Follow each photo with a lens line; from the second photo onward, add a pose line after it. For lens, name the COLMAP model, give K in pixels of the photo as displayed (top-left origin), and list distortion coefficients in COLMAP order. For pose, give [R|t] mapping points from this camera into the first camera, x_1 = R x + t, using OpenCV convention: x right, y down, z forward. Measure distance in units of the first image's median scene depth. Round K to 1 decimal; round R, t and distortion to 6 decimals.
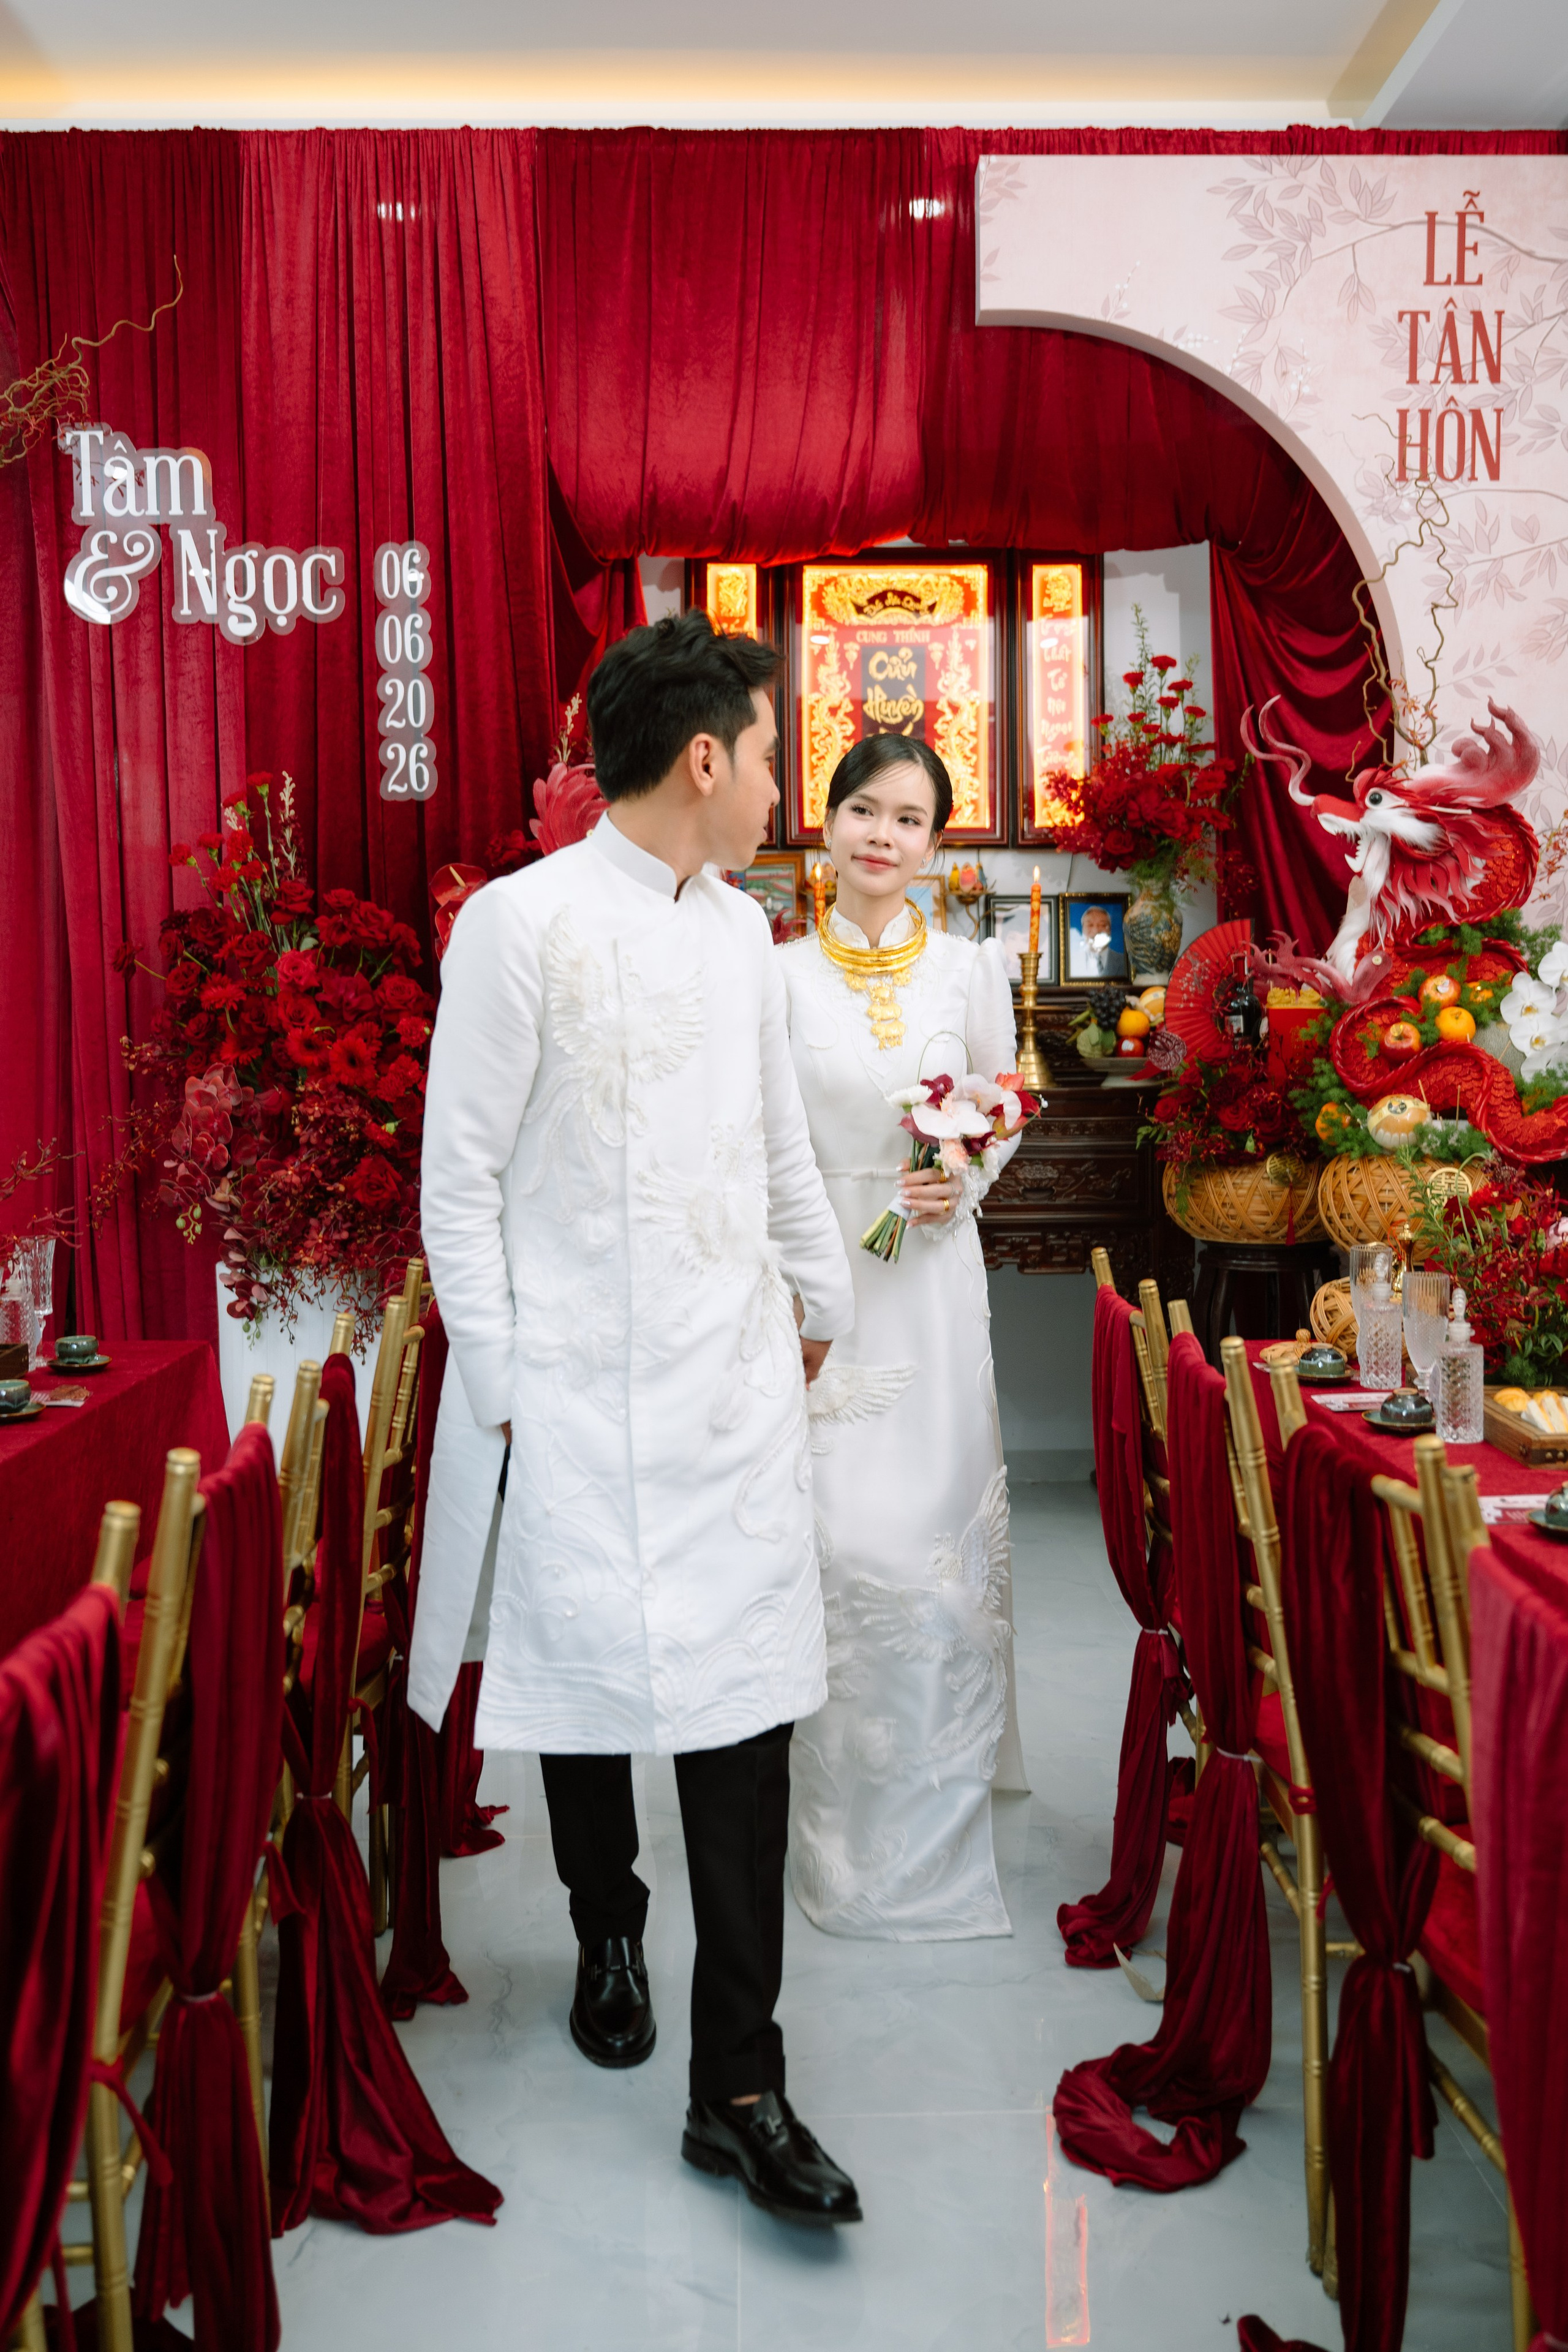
lens RADIAL K [[1955.4, 0, 787.1], [0, 1955.4, 1163.5], [0, 0, 1]] dist [-0.010865, -0.003178]
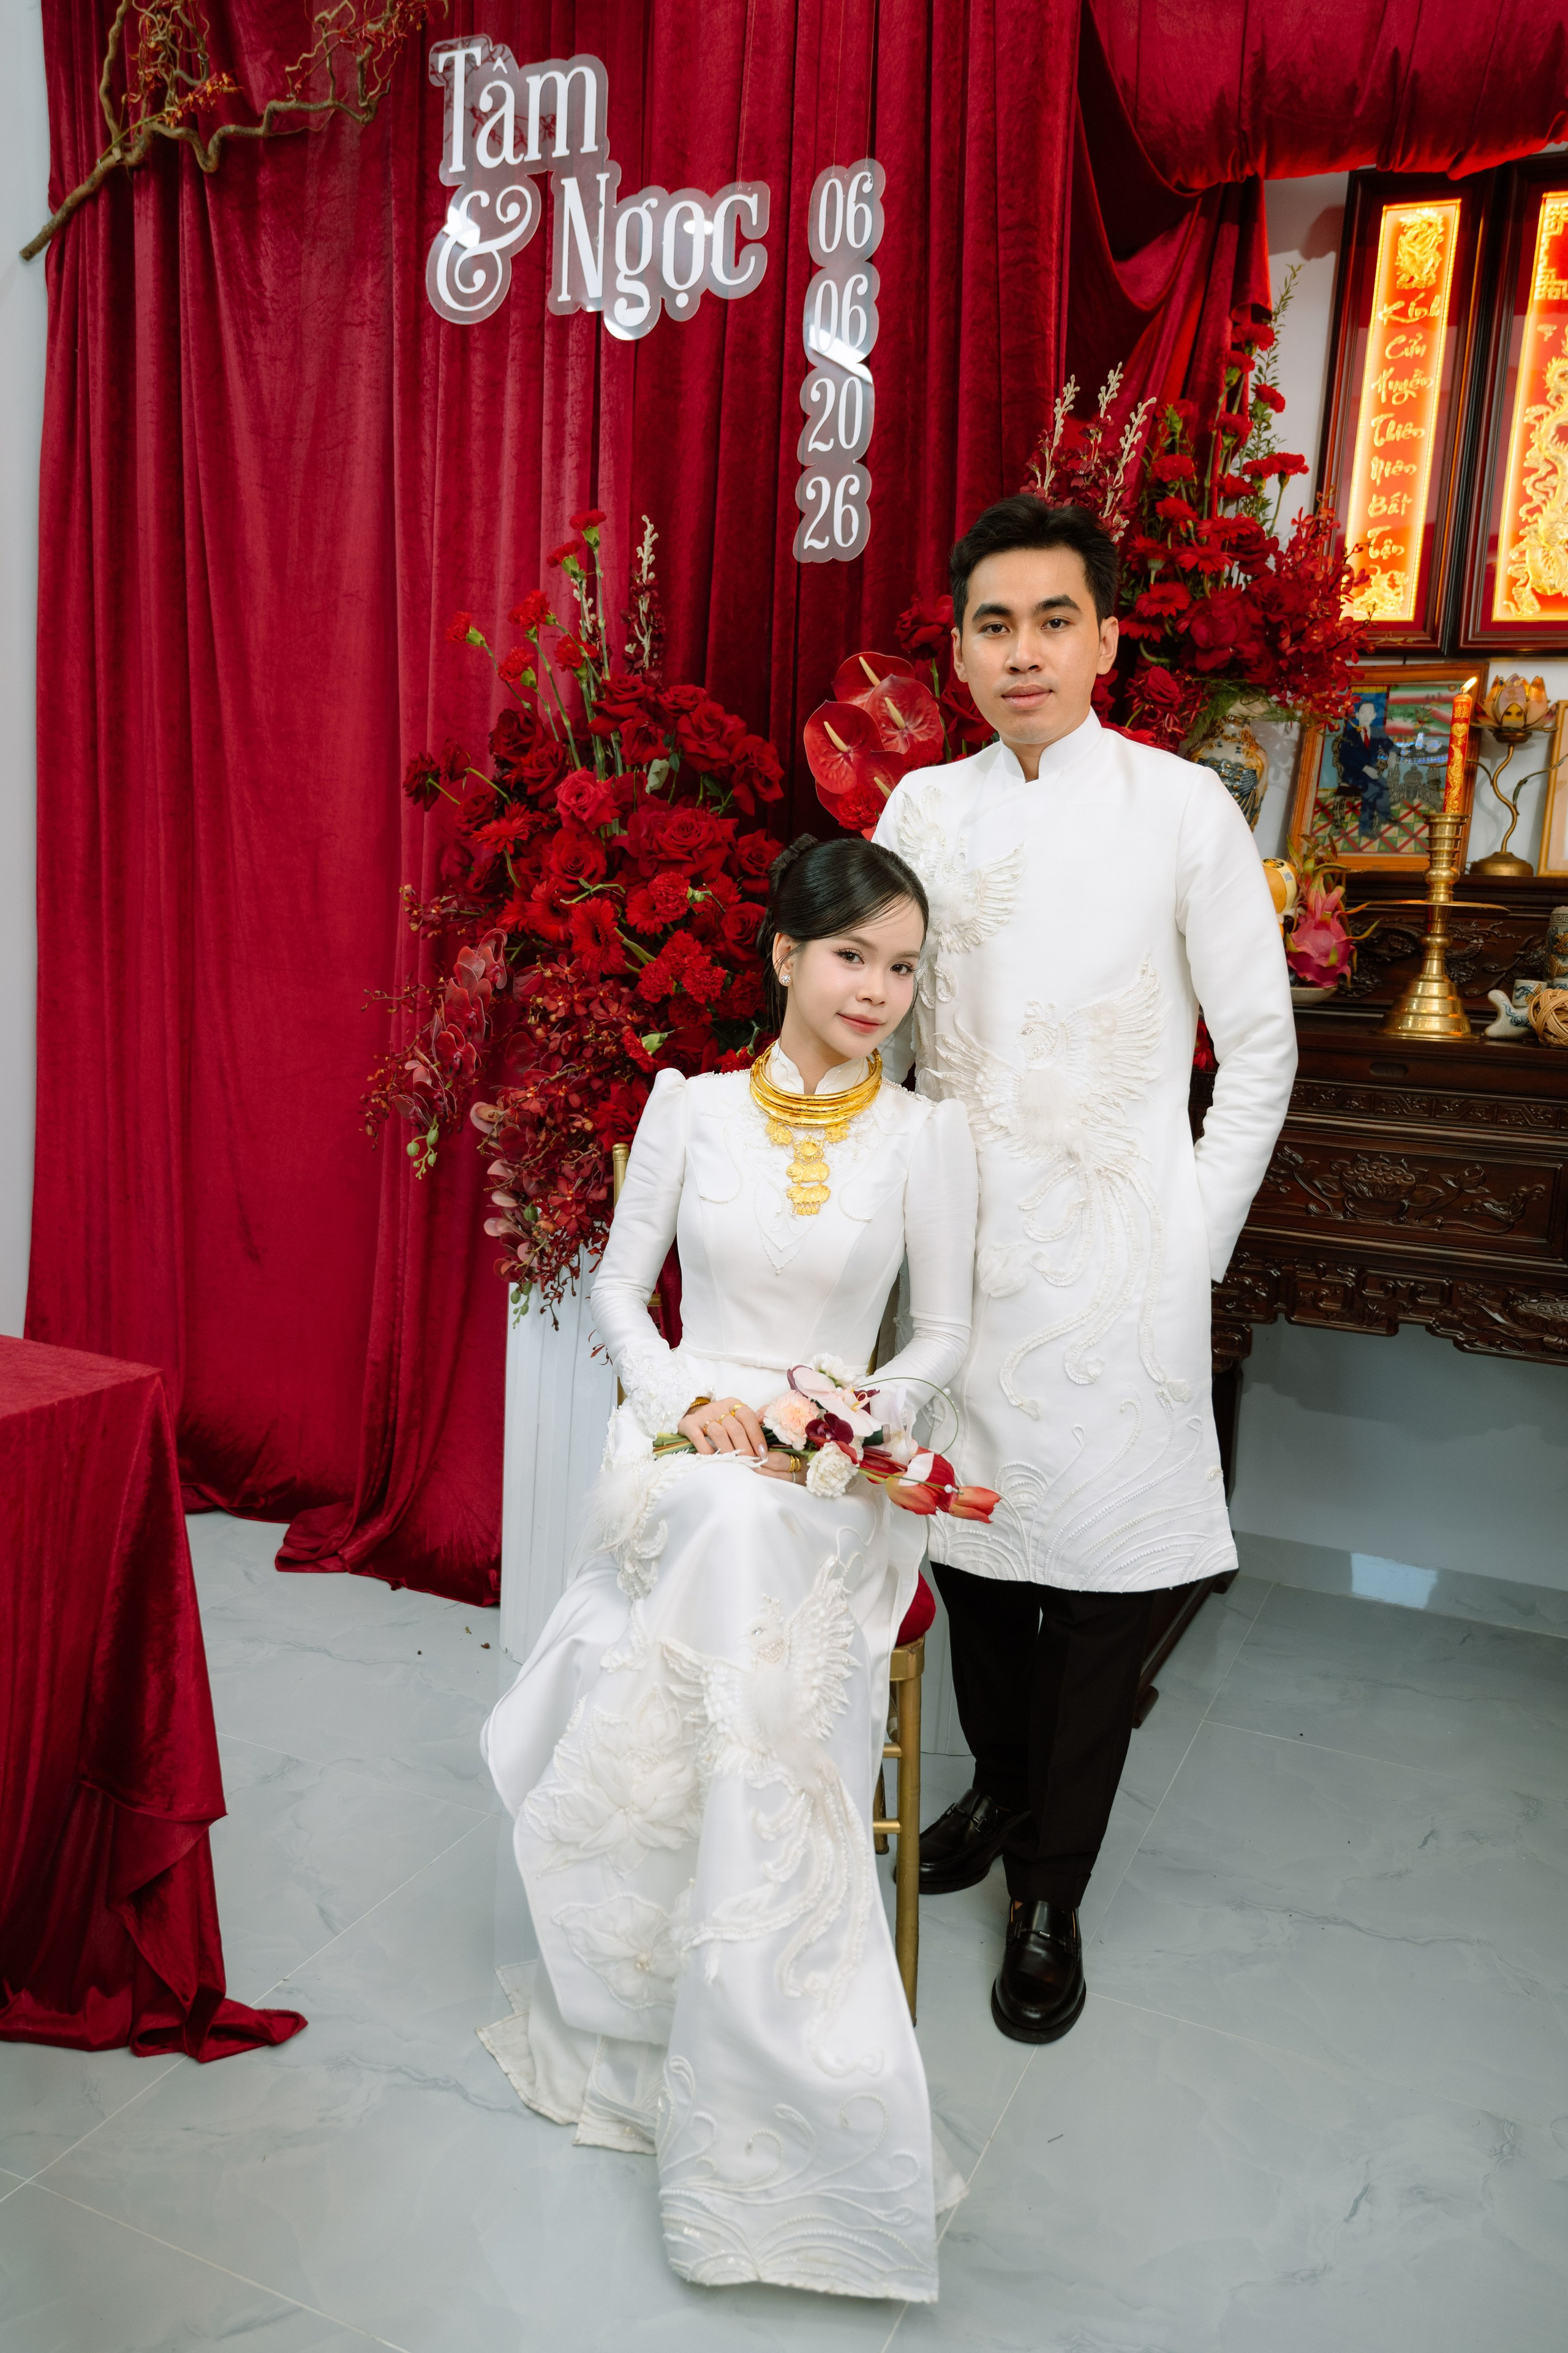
lens RADIAL K [[1803.0, 0, 766.6], [0, 1803.0, 1192.9], [0, 0, 1]] dist [-0.002423, -0.004558]
pose [[0.895843, 0.125676, -0.426228, 0.083529], [-0.088432, 0.990409, 0.106162, -0.032042], [0.435482, -0.057412, 0.898365, 0.411718]]
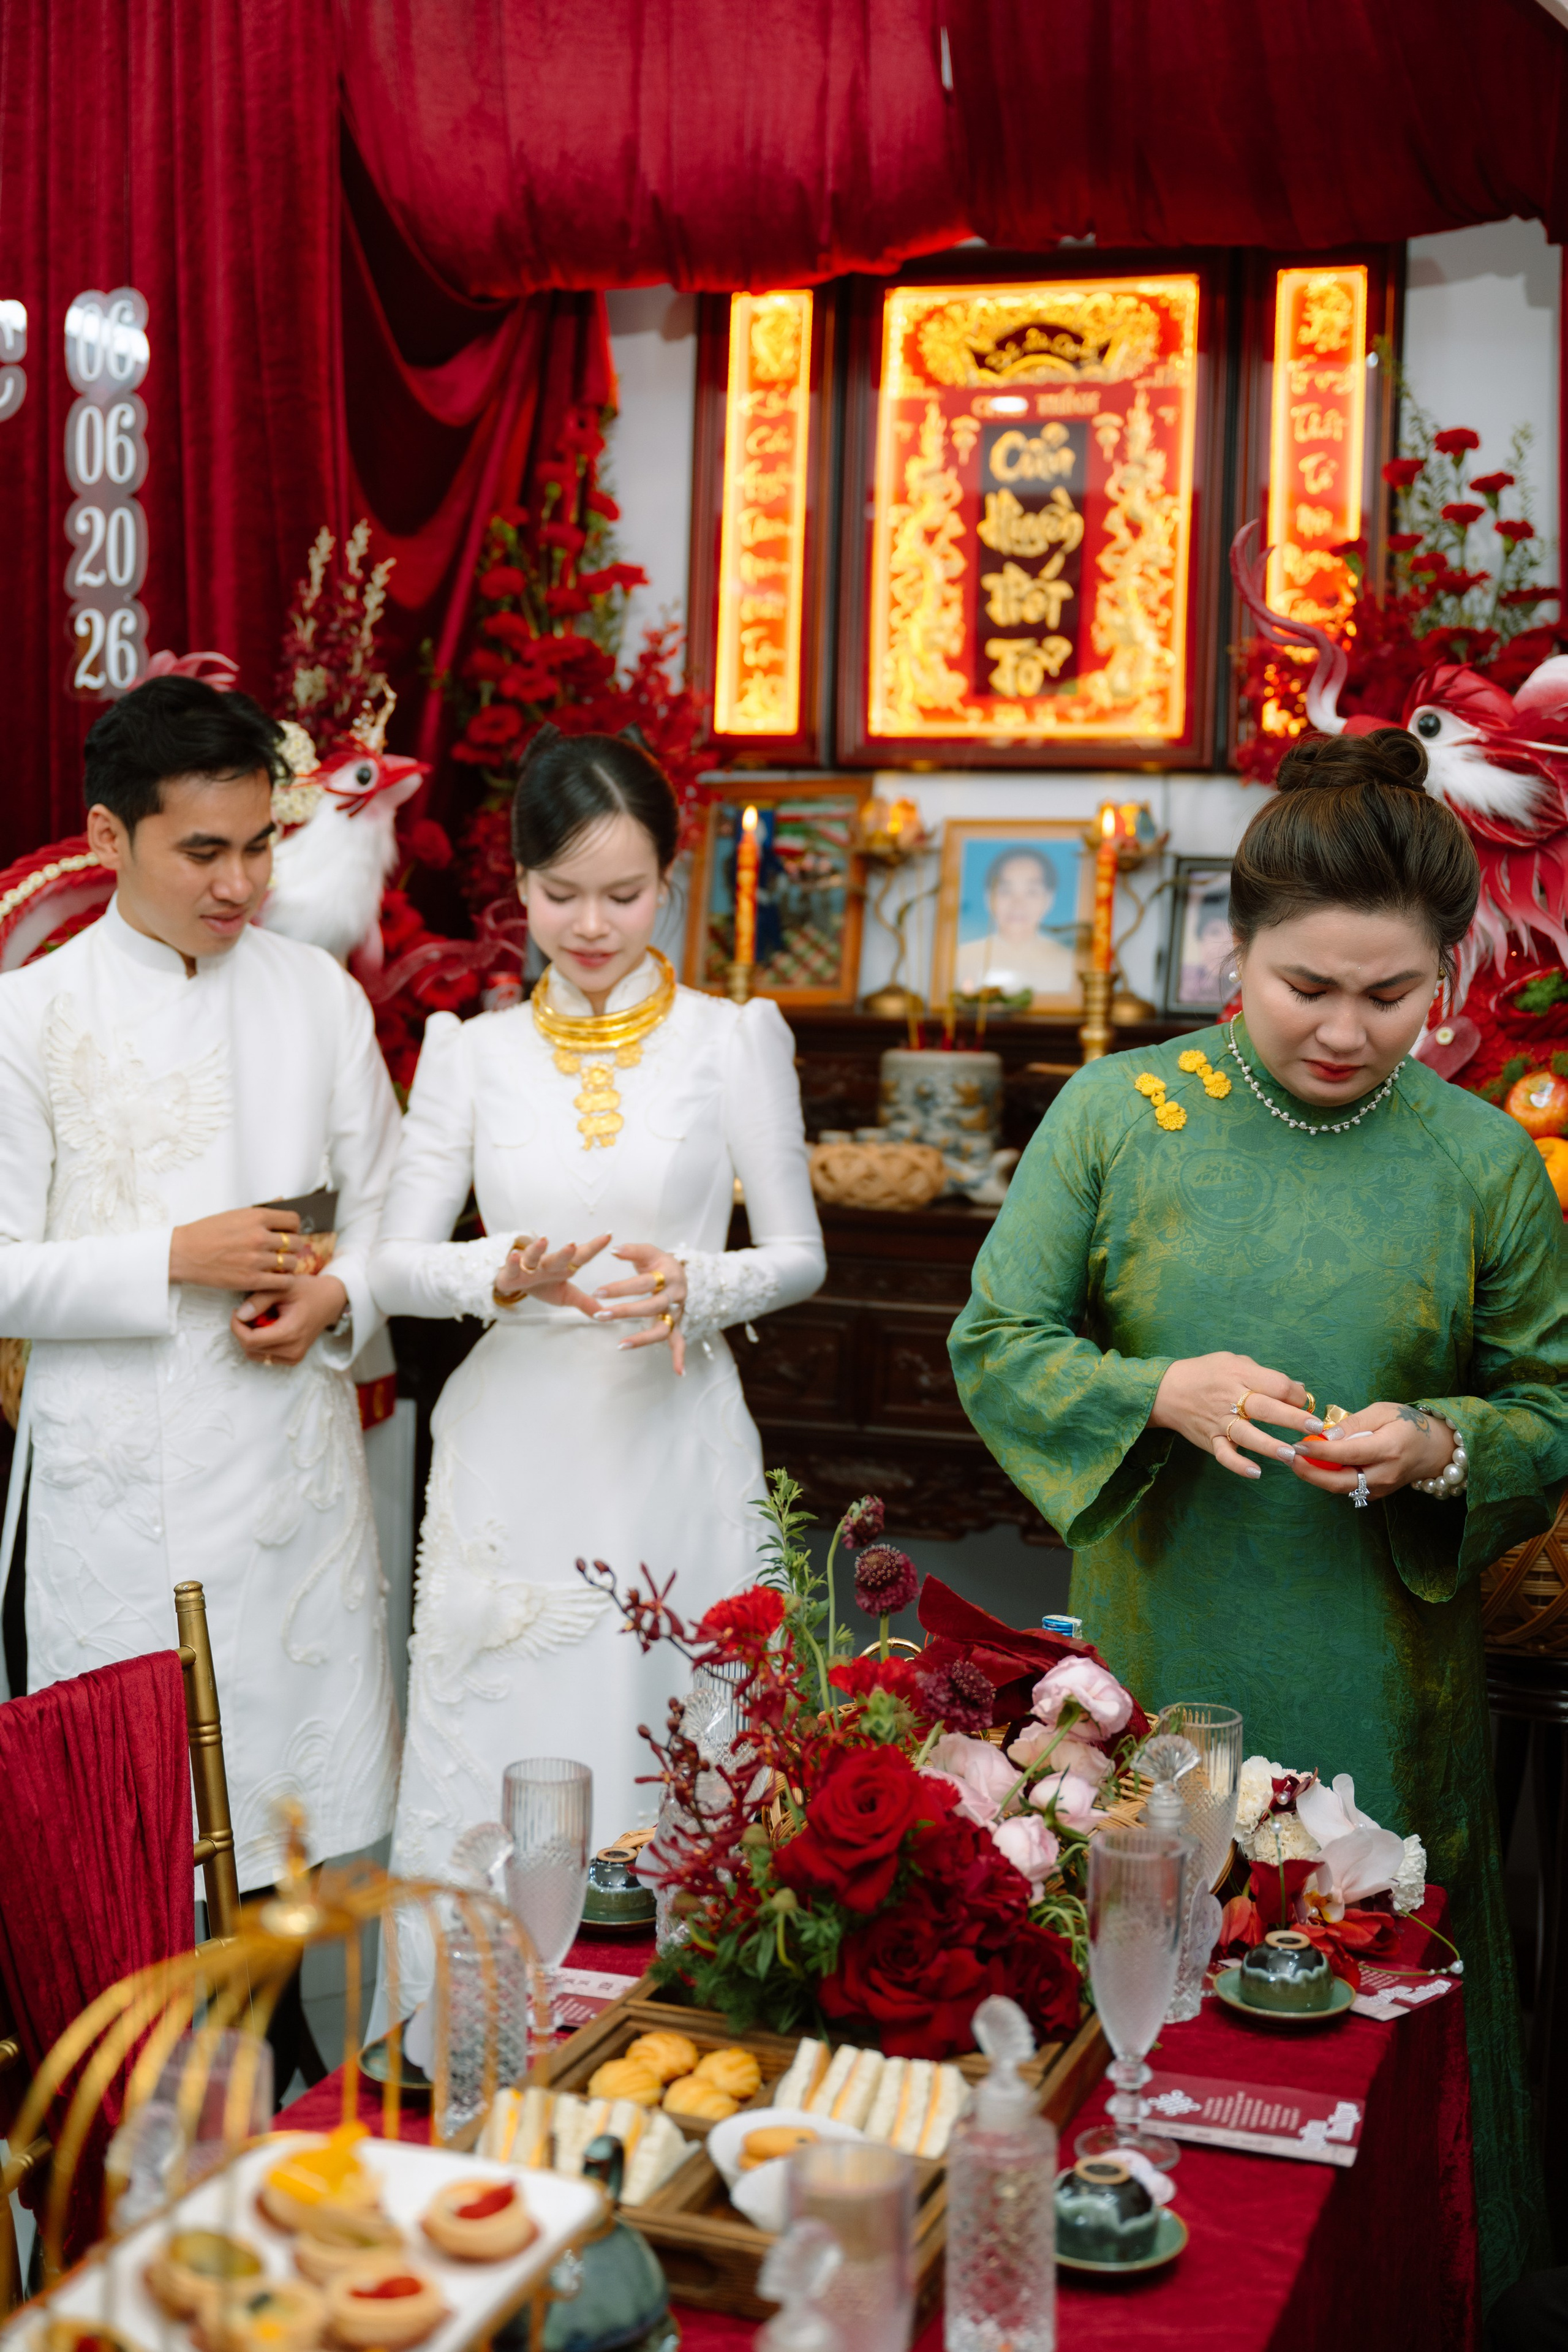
lens RADIAL K [[2990.9, 0, 784.0], [0, 2990.9, 1176.0], [0, 0, 1]] dist [0.004670, 0.011126]
pose [[0.936785, 0.059110, -0.344877, 0.354928], [-0.057283, 0.998238, 0.015494, -0.060233], [0.345185, 0.005241, 0.938520, 0.169512]]
